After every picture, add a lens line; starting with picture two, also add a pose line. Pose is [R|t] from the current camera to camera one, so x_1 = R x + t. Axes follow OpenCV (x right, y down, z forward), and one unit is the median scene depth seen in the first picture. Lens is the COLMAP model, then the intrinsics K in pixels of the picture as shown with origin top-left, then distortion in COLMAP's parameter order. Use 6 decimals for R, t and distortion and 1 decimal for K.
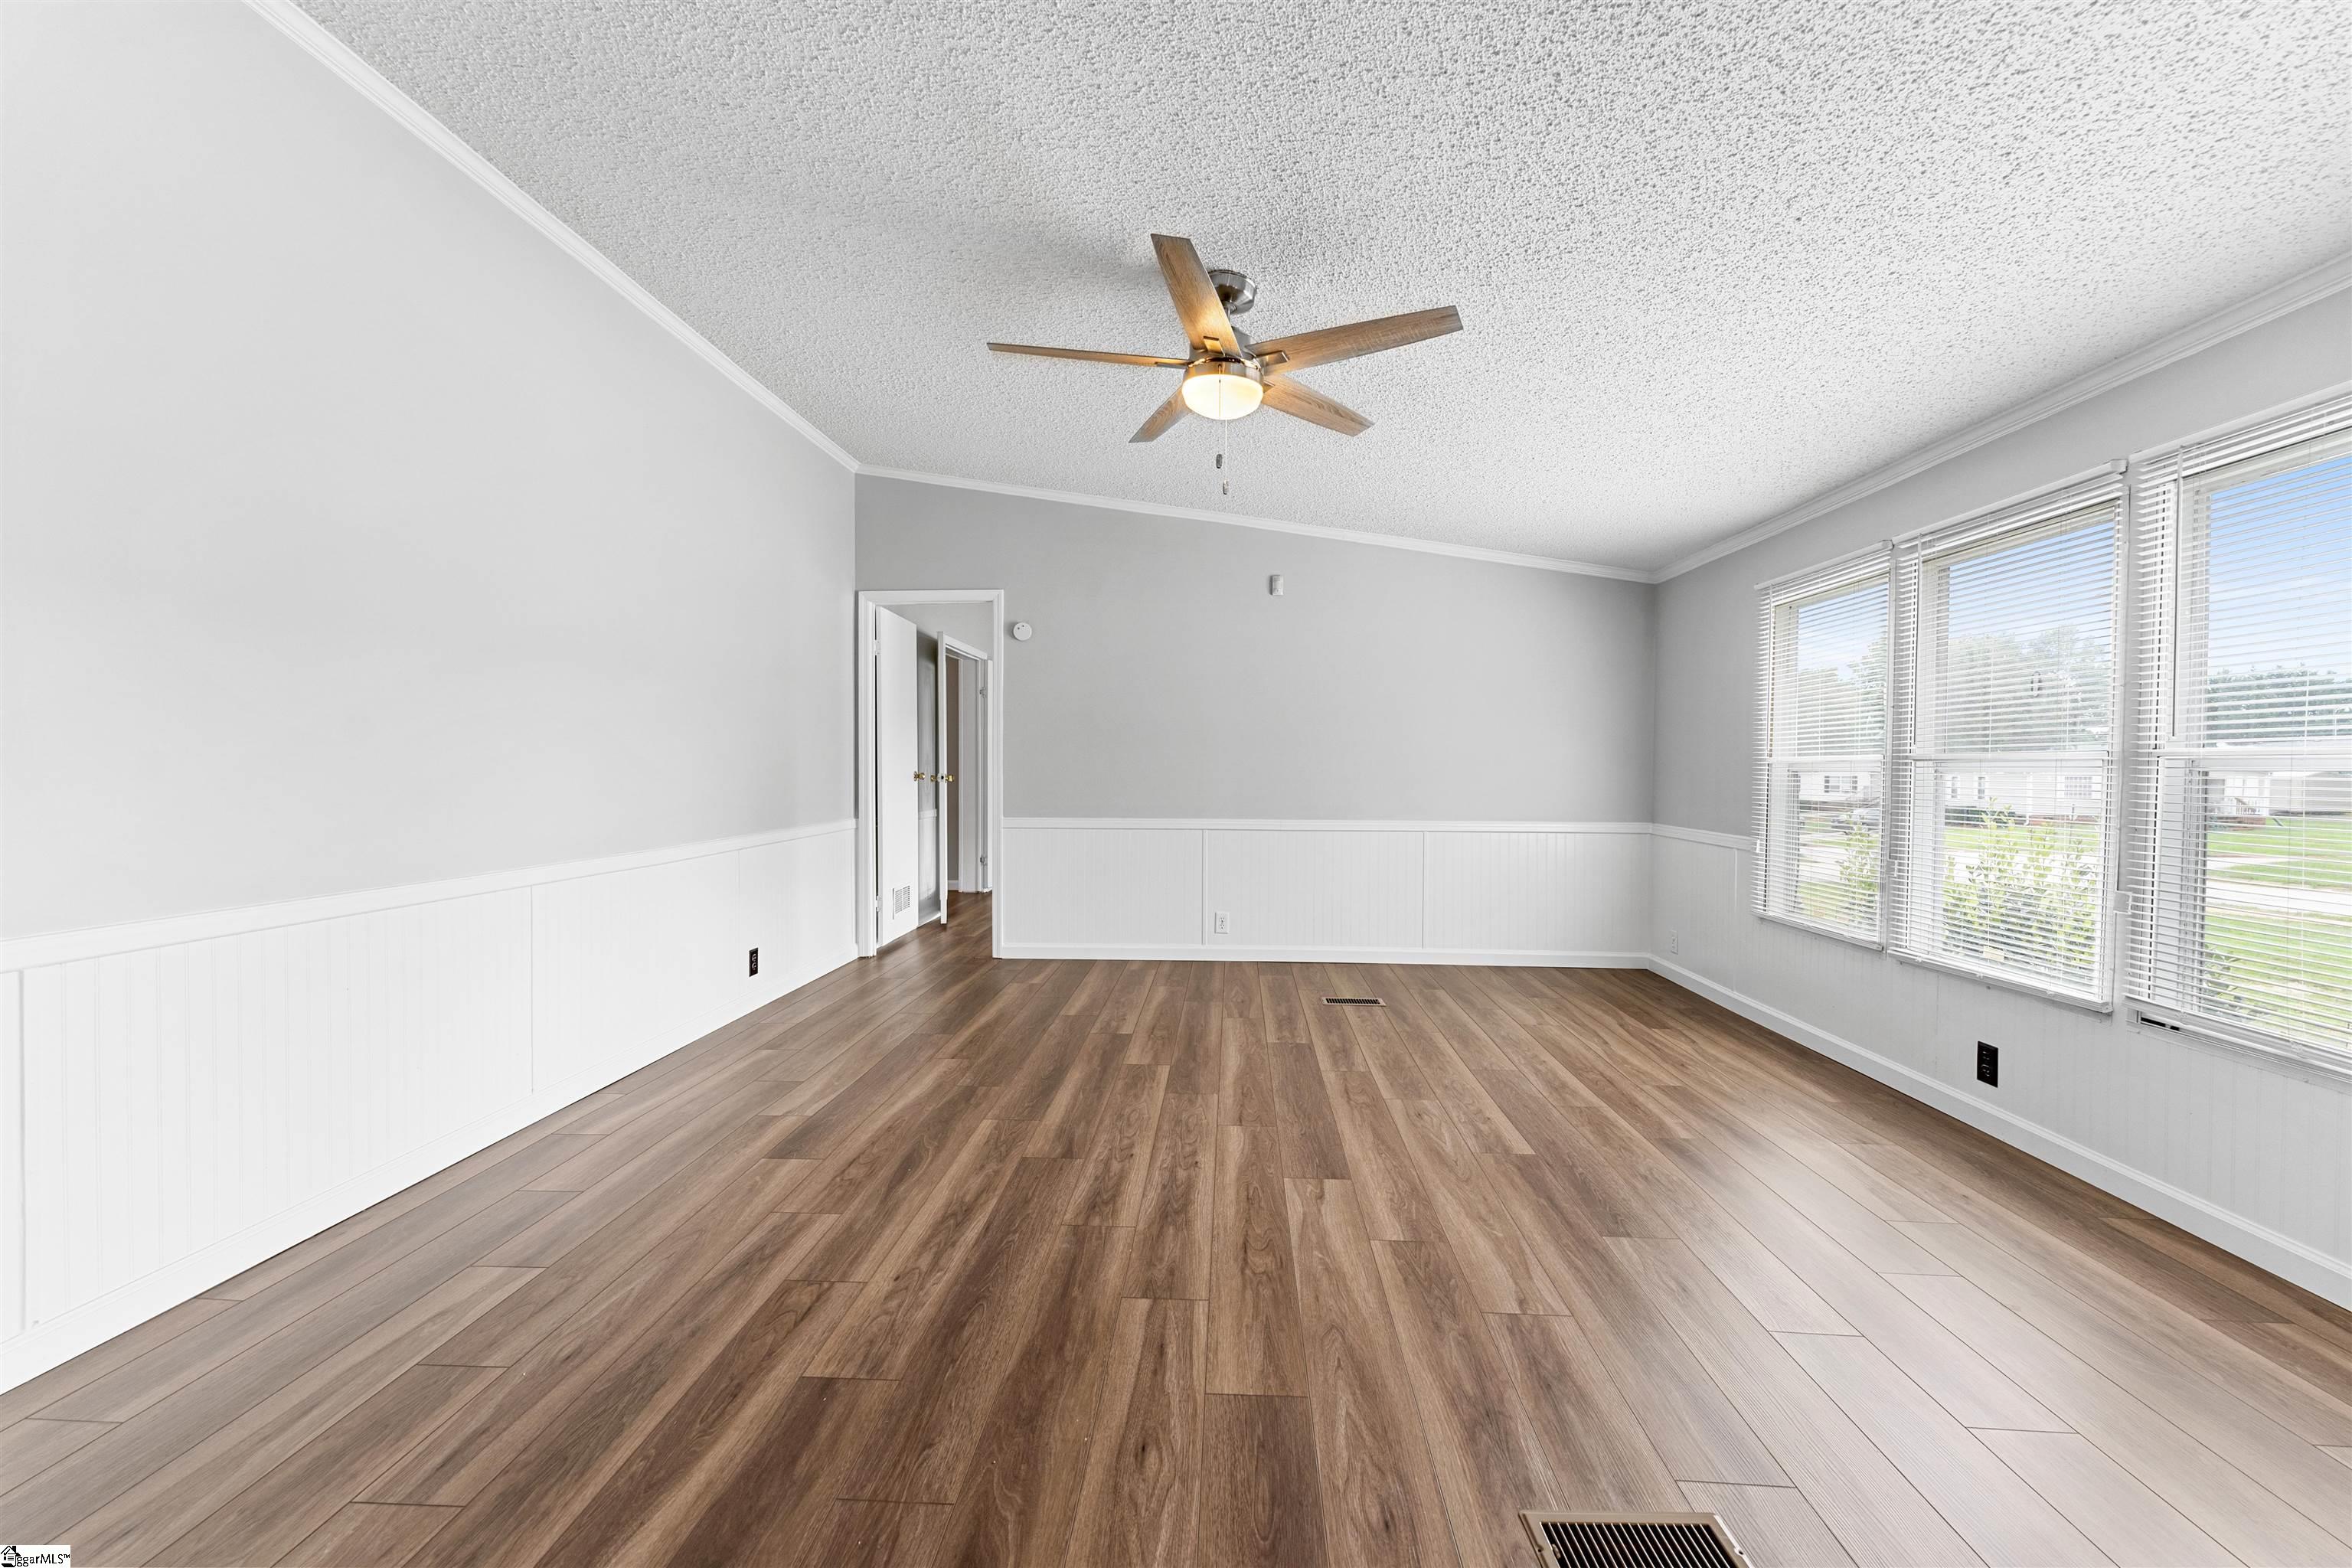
lens RADIAL K [[946.0, 0, 1177.1], [0, 946.0, 783.1], [0, 0, 1]] dist [-0.000231, 0.000262]
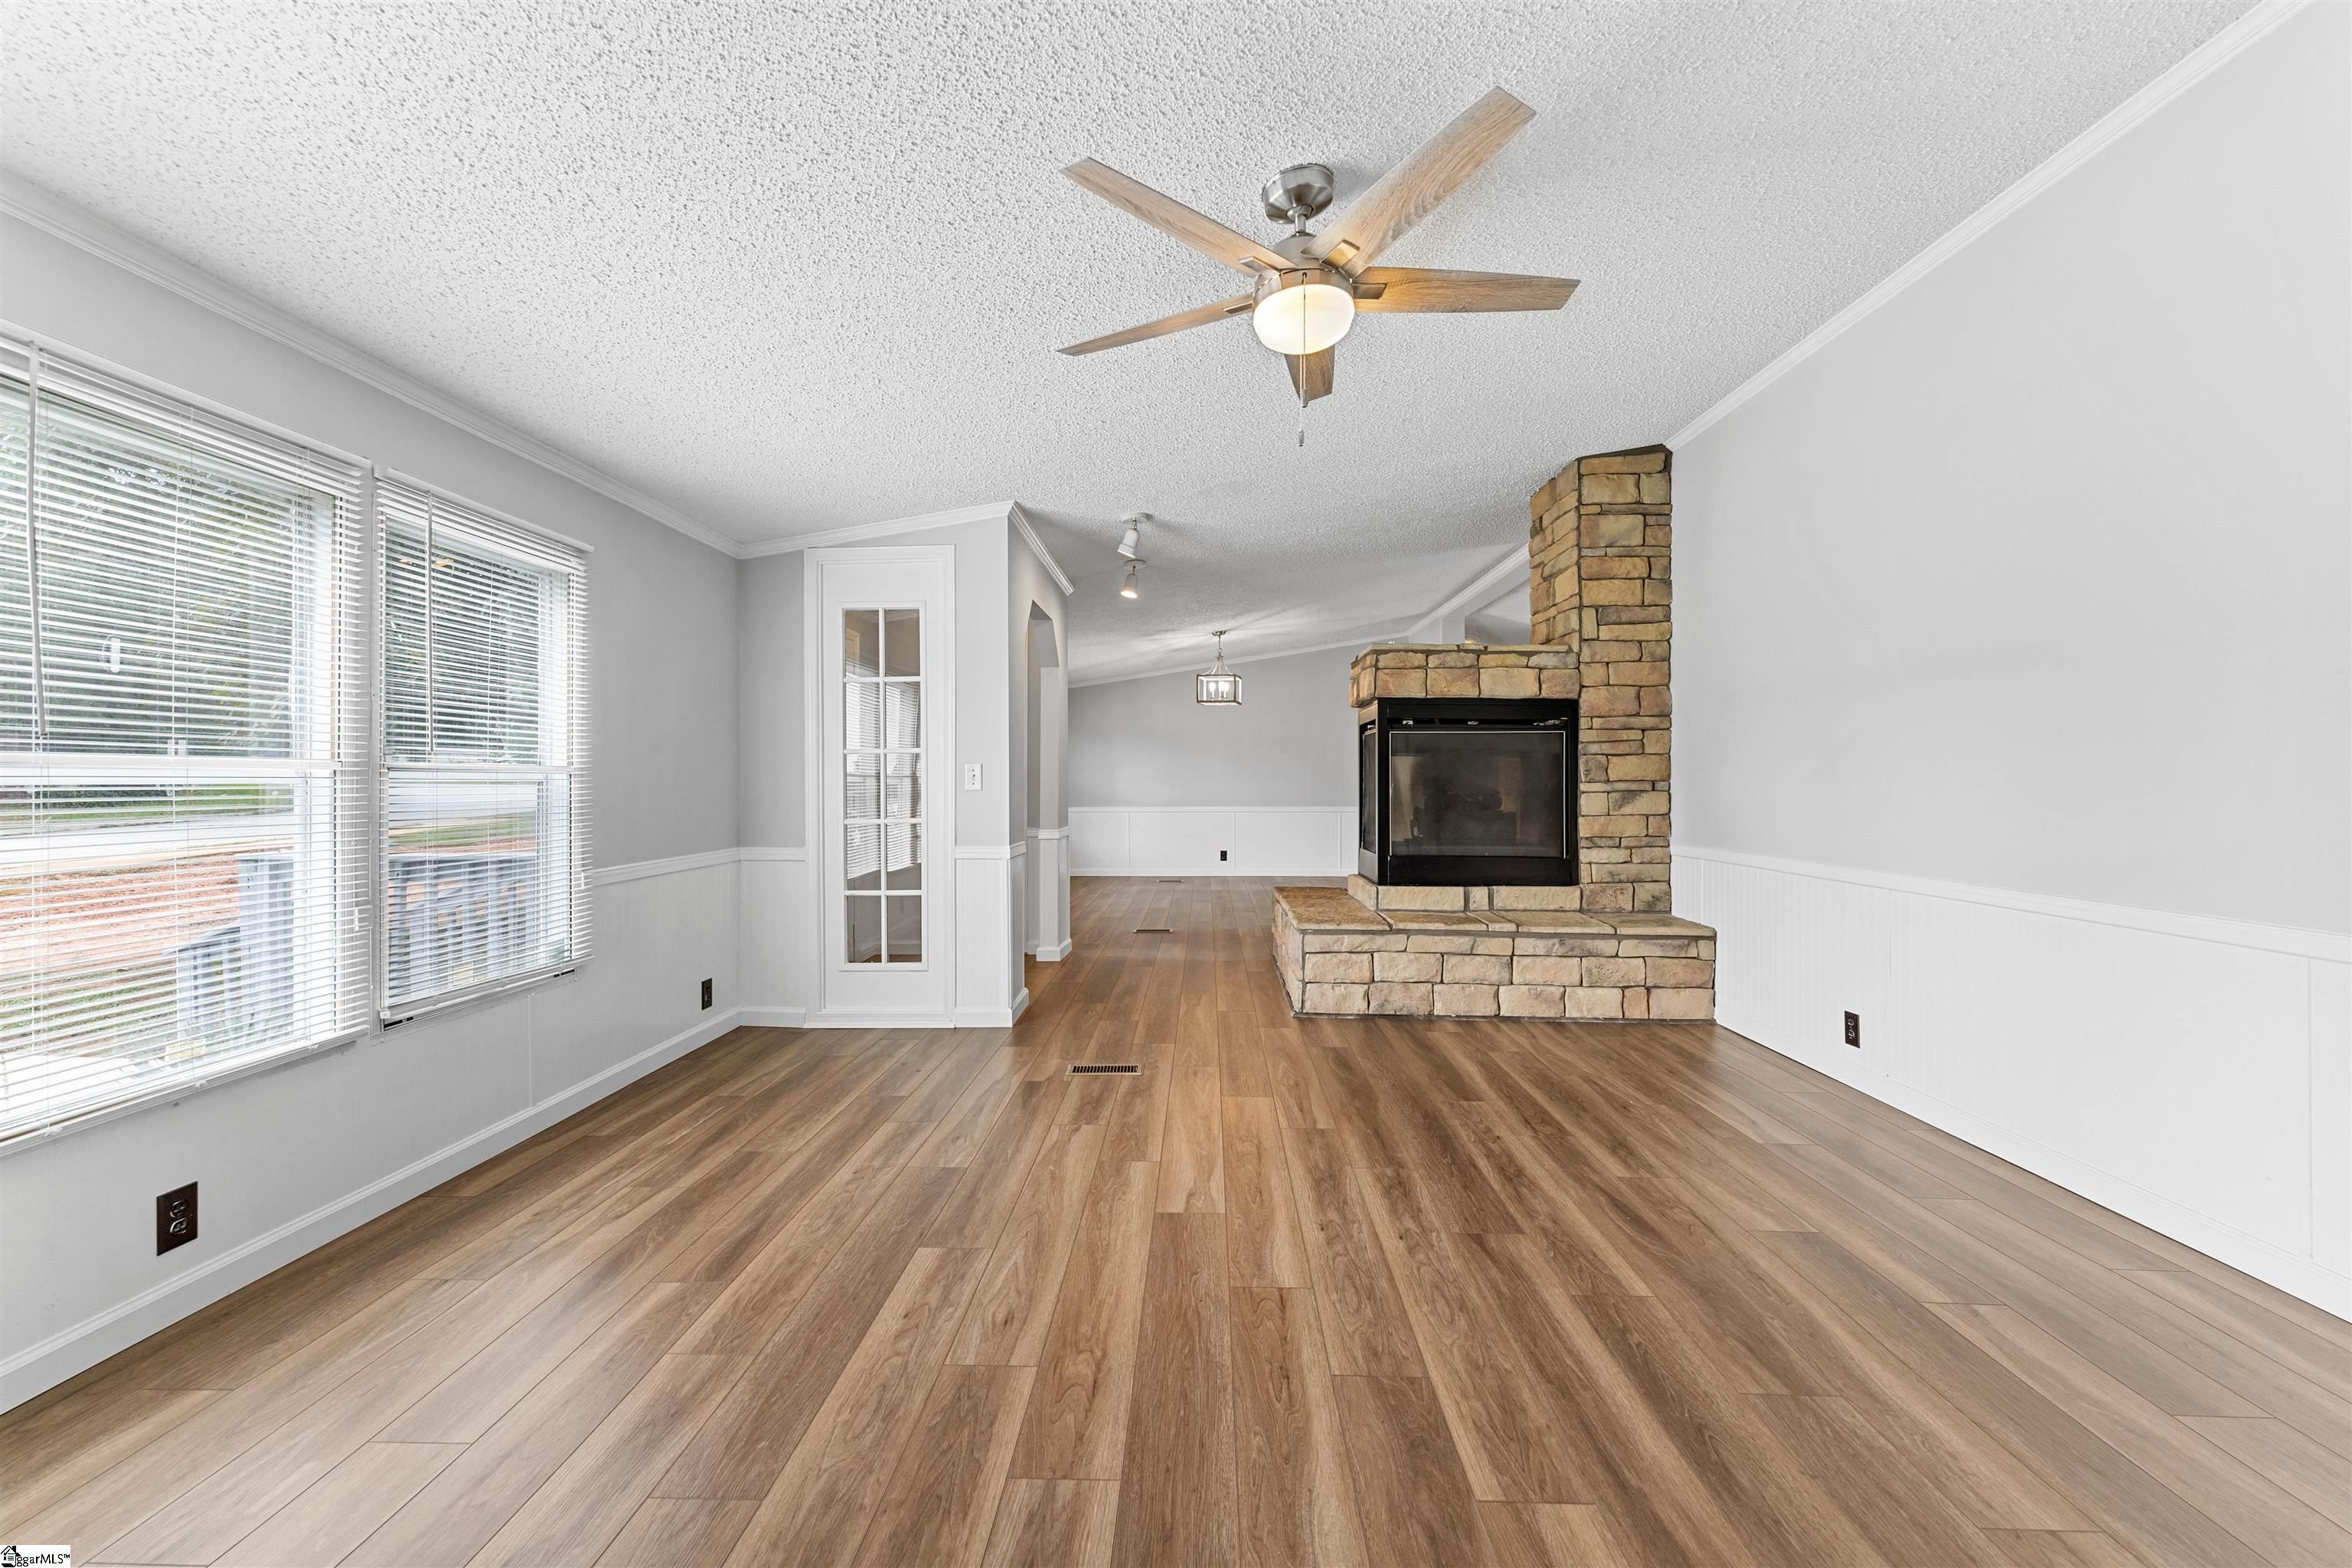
lens RADIAL K [[946.0, 0, 1173.8], [0, 946.0, 783.1], [0, 0, 1]] dist [-0.000231, 0.000262]
pose [[-0.999678, -0.003876, -0.025074, 0.190765], [-0.004360, 0.999805, 0.019255, -0.033658], [0.024995, 0.019358, -0.999500, 1.950770]]
